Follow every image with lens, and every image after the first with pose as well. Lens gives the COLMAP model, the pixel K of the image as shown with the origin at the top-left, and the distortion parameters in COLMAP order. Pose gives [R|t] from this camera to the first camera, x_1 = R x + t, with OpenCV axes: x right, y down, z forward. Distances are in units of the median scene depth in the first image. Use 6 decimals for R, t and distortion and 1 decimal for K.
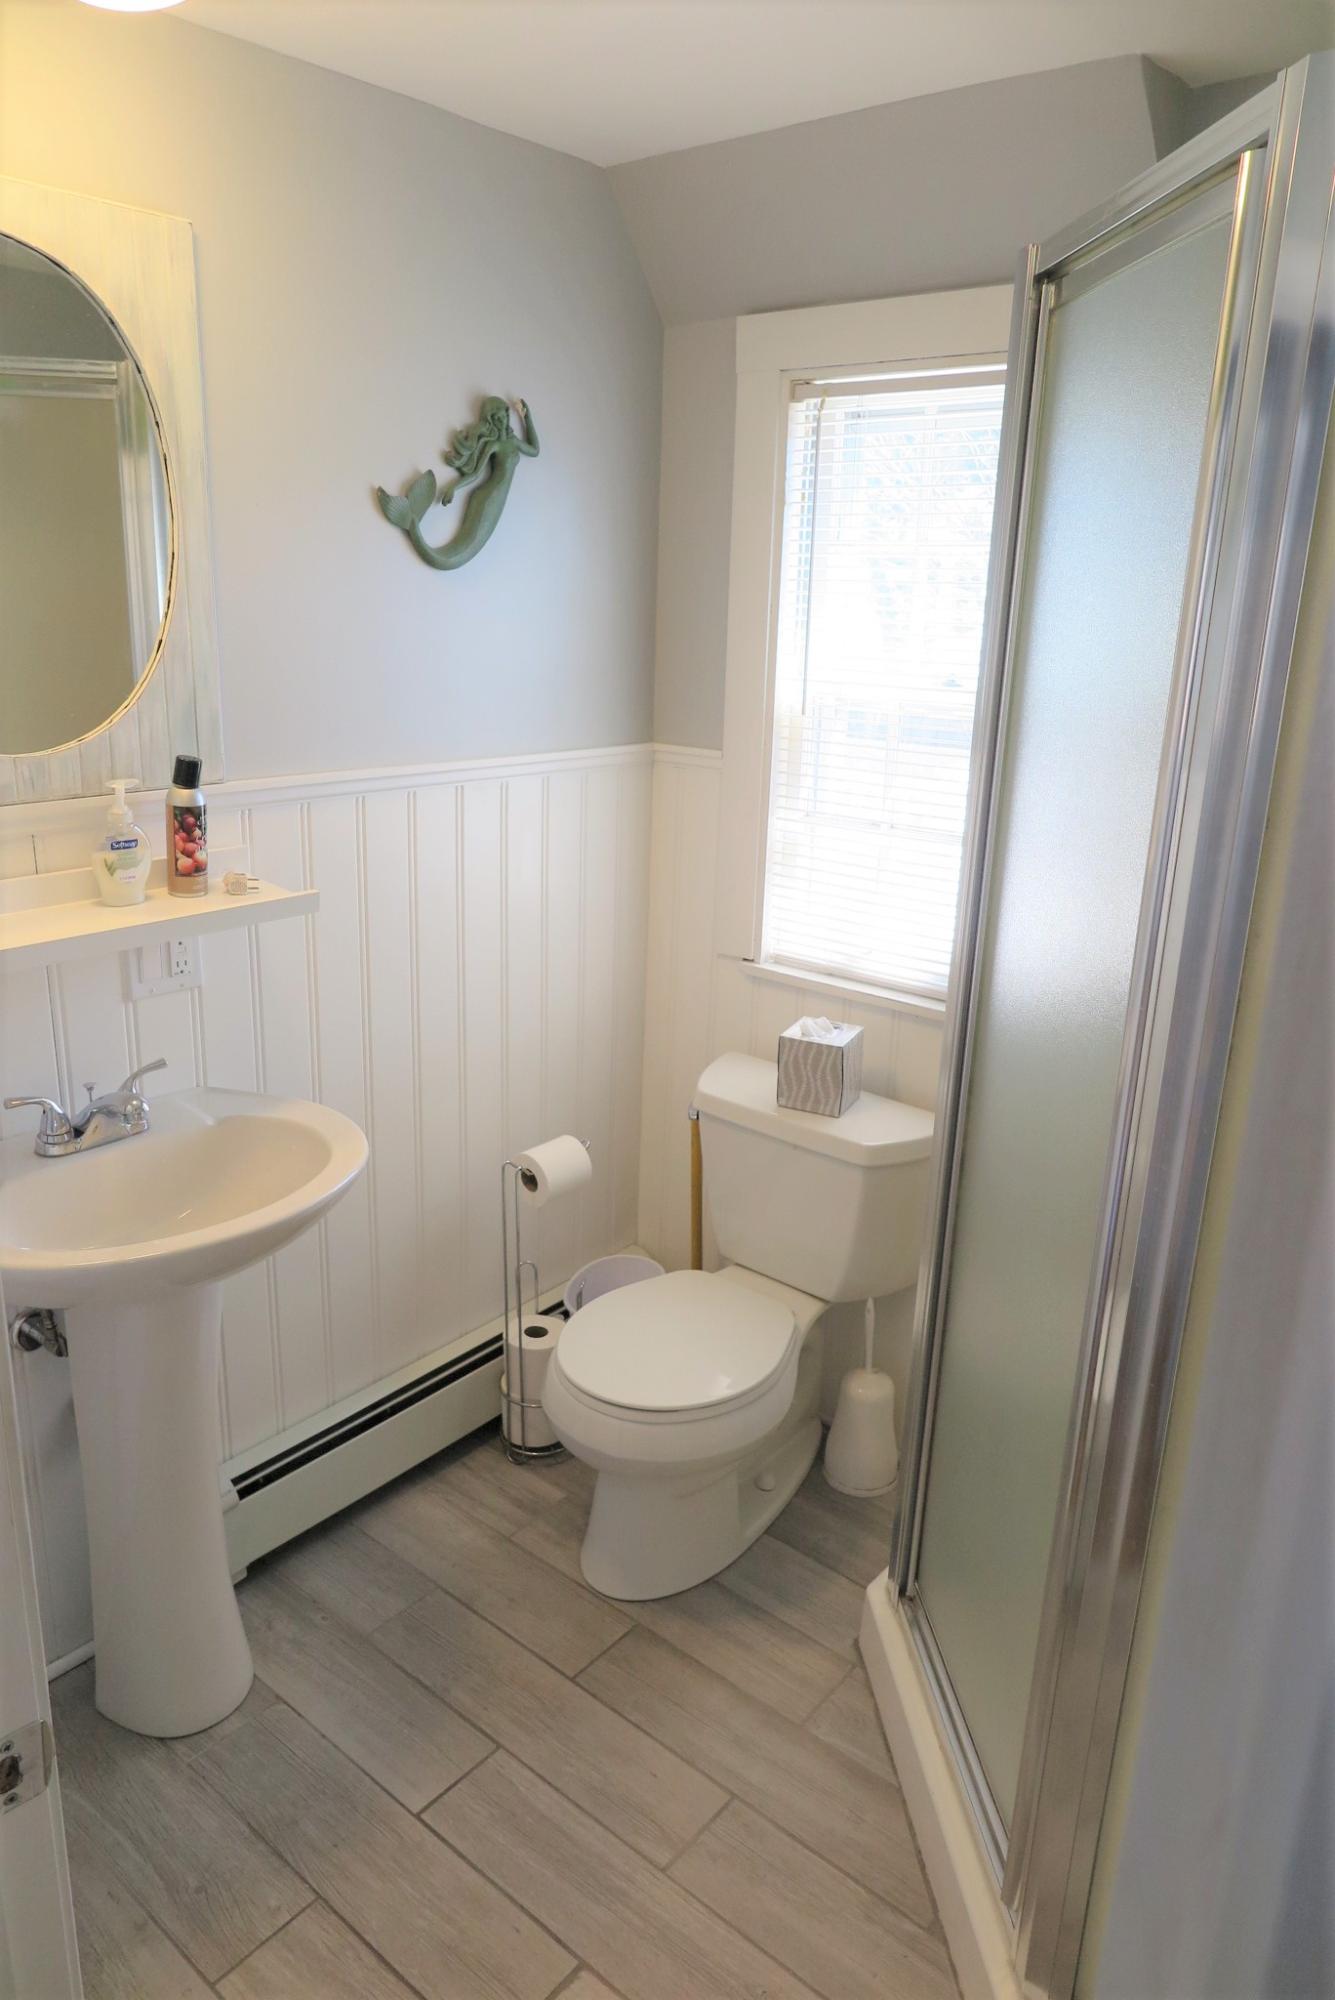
lens RADIAL K [[1374.5, 0, 660.9], [0, 1374.5, 1001.3], [0, 0, 1]] dist [-0.009781, 0.004351]
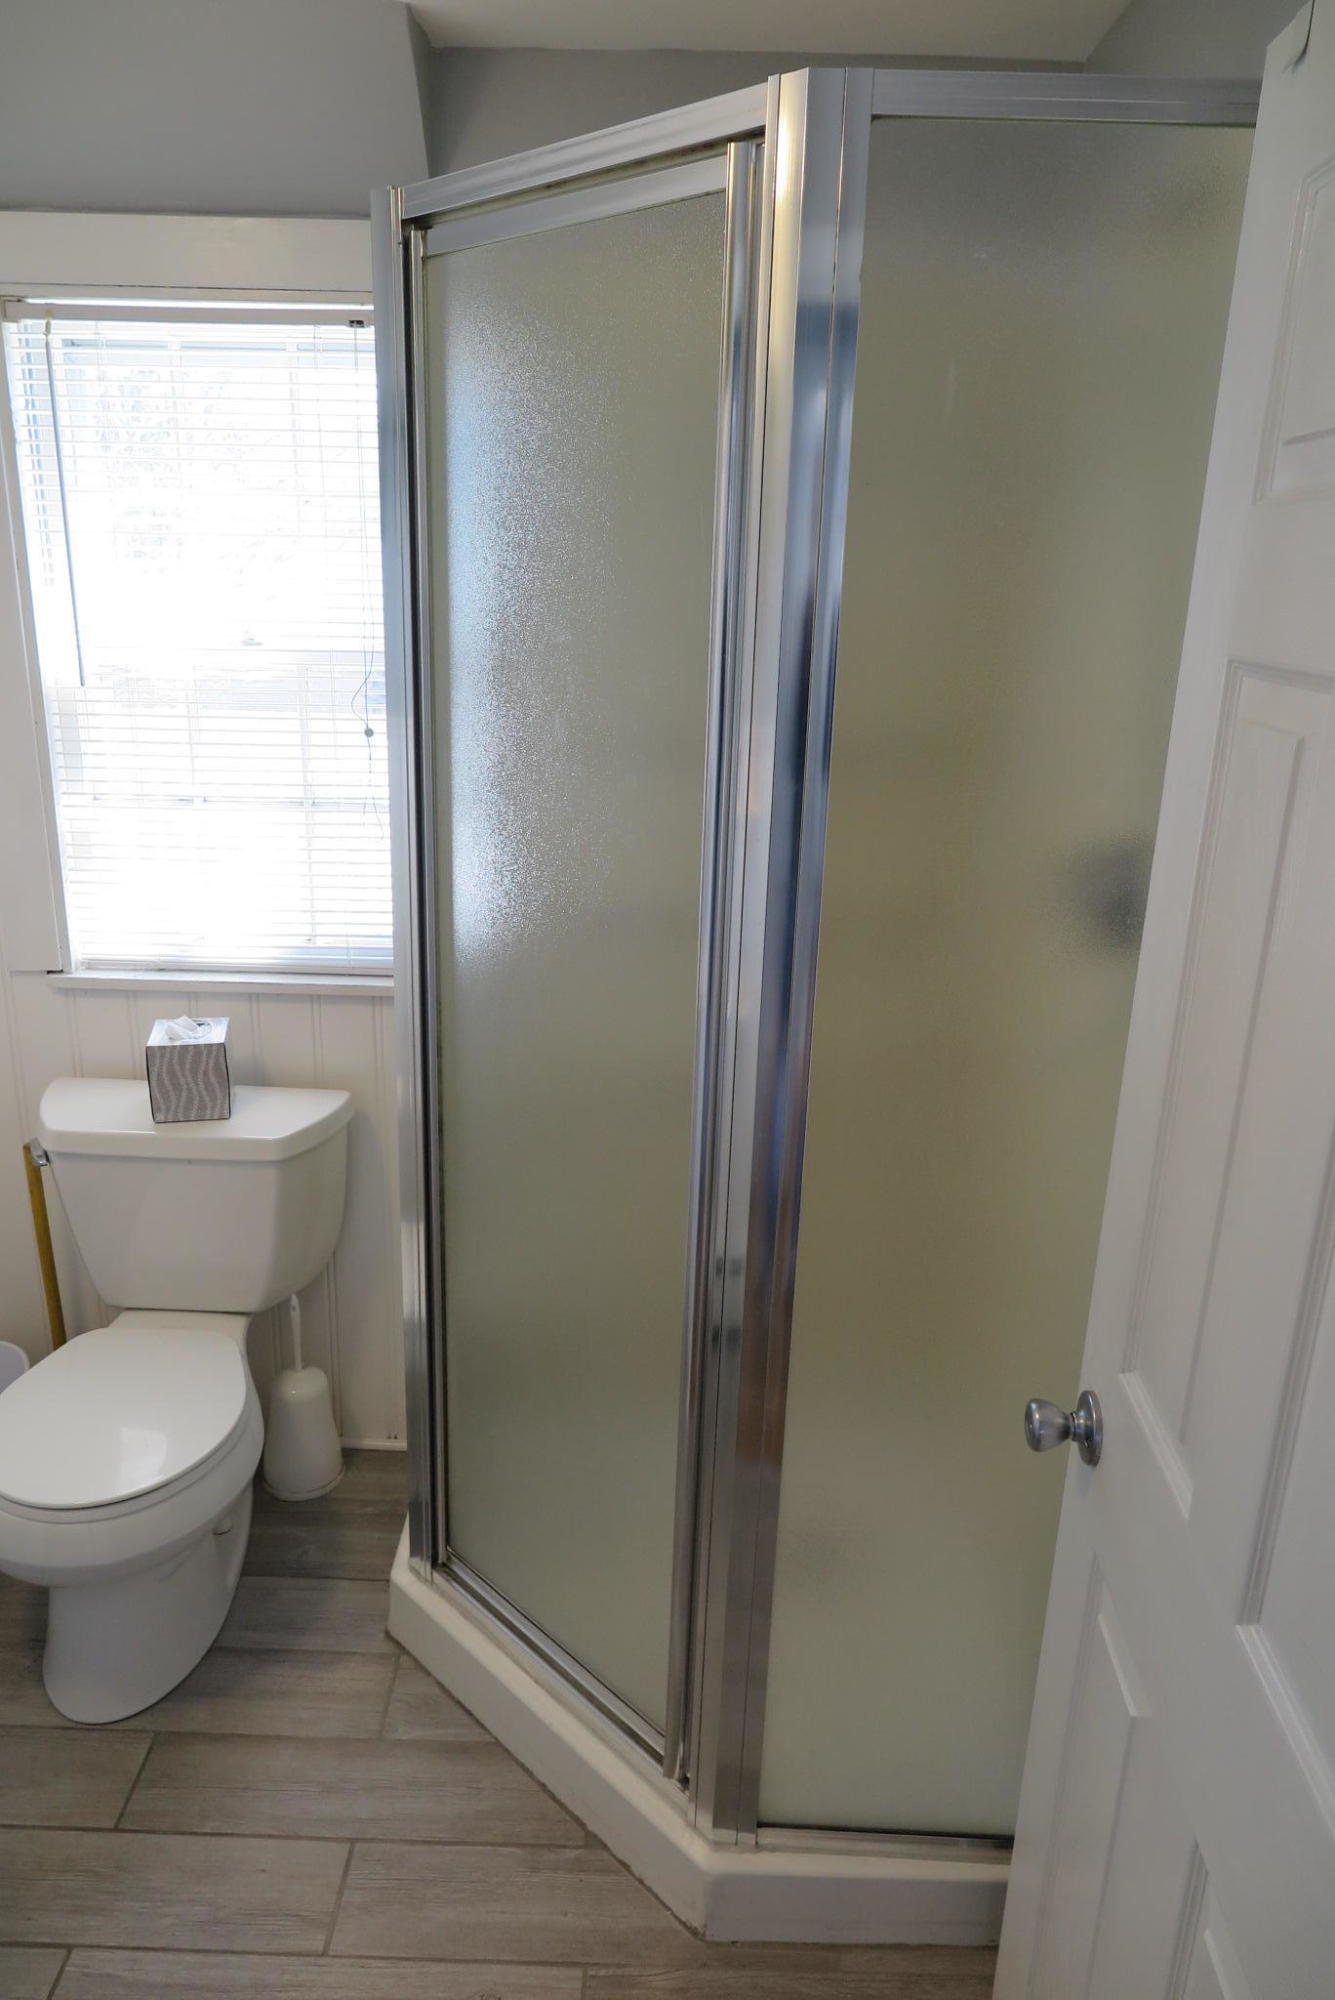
lens RADIAL K [[1374.5, 0, 665.1], [0, 1374.5, 1002.0], [0, 0, 1]] dist [-0.009781, 0.004351]
pose [[0.773440, -0.202398, 0.600687, -0.218394], [0.180678, 0.978734, 0.097138, -0.034457], [-0.607573, 0.033401, 0.793561, 0.099587]]
